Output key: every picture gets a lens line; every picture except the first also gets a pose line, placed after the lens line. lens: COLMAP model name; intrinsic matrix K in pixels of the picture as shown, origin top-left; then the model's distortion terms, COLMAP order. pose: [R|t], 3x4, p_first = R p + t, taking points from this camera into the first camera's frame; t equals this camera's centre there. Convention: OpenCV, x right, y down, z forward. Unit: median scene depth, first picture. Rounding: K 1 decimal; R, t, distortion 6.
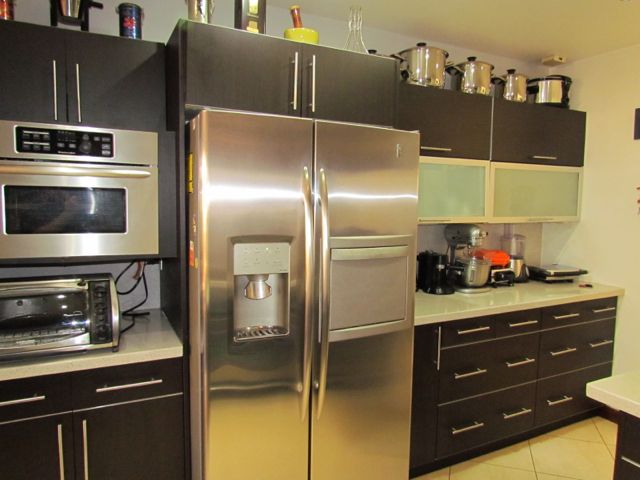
lens RADIAL K [[455.1, 0, 322.7], [0, 455.1, 238.5], [0, 0, 1]] dist [-0.029718, 0.005787]
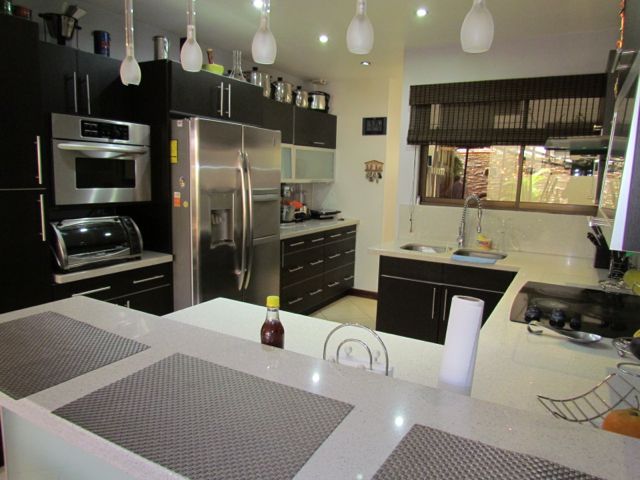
lens RADIAL K [[455.1, 0, 322.7], [0, 455.1, 238.5], [0, 0, 1]] dist [-0.029718, 0.005787]
pose [[0.830102, -0.073167, 0.552791, -0.444568], [0.032864, 0.996050, 0.082486, 0.032444], [-0.556643, -0.050305, 0.829227, -0.409931]]
